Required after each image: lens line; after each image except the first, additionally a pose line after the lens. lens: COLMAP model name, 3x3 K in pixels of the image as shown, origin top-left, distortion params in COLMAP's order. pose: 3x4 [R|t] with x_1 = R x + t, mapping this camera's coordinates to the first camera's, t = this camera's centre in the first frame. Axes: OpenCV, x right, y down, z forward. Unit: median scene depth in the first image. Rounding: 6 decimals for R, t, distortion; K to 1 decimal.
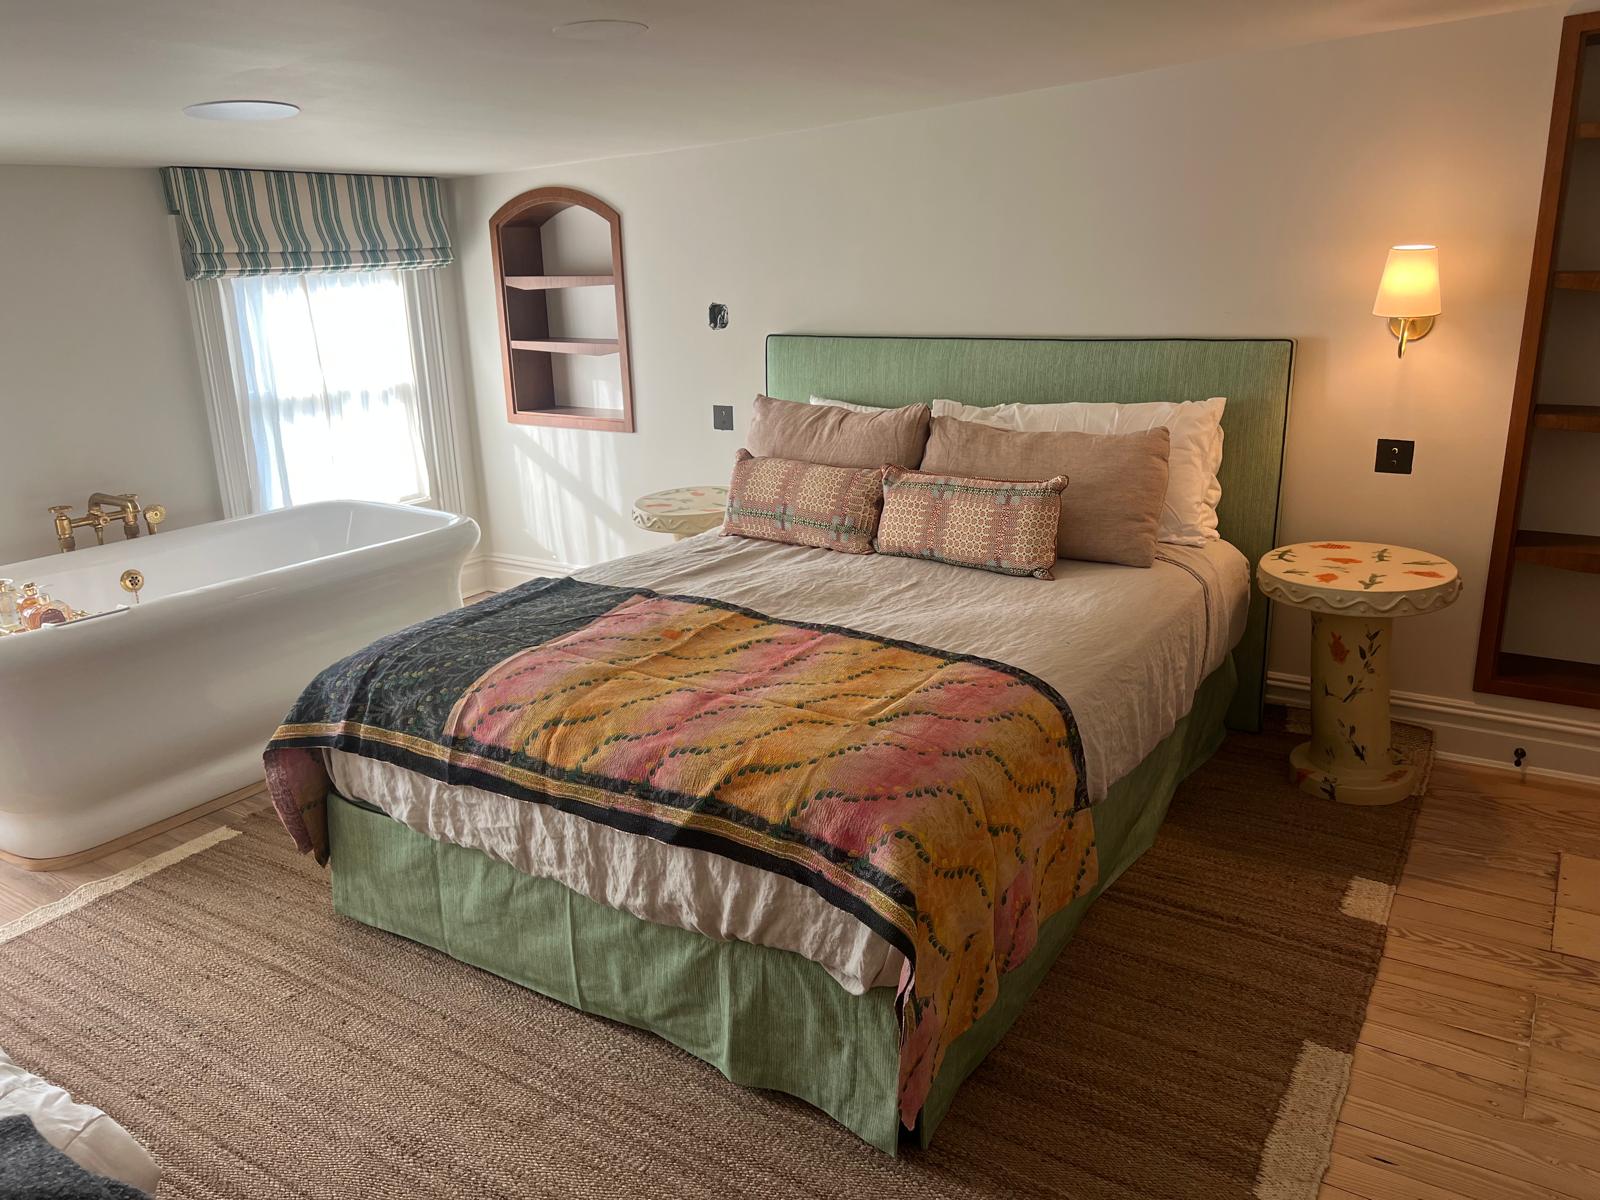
lens RADIAL K [[1269.7, 0, 794.1], [0, 1269.7, 610.6], [0, 0, 1]] dist [0.062115, -0.070586]
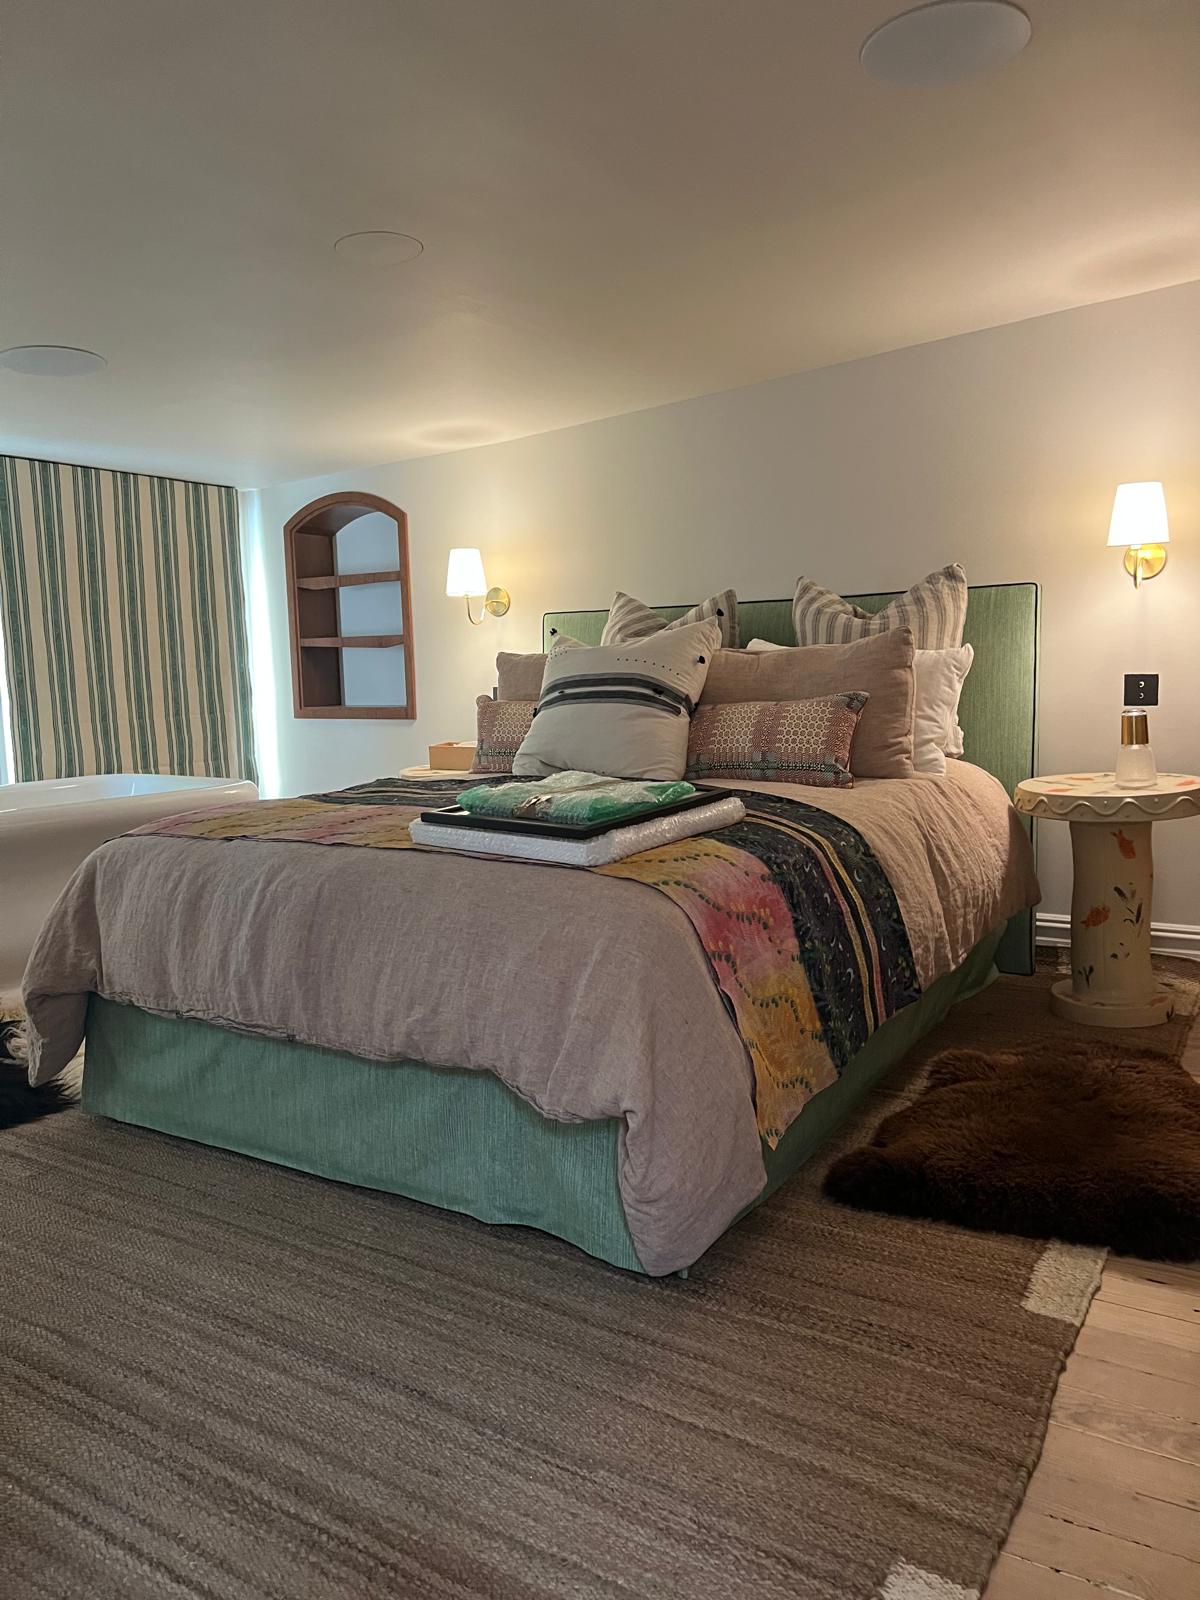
lens RADIAL K [[1269.7, 0, 600.0], [0, 1269.7, 800.0], [0, 0, 1]] dist [0.062115, -0.070586]
pose [[0.999970, 0.000740, 0.007742, 0.024964], [0.000641, 0.984230, -0.176892, 0.172679], [-0.007750, 0.176892, 0.984200, -0.001873]]
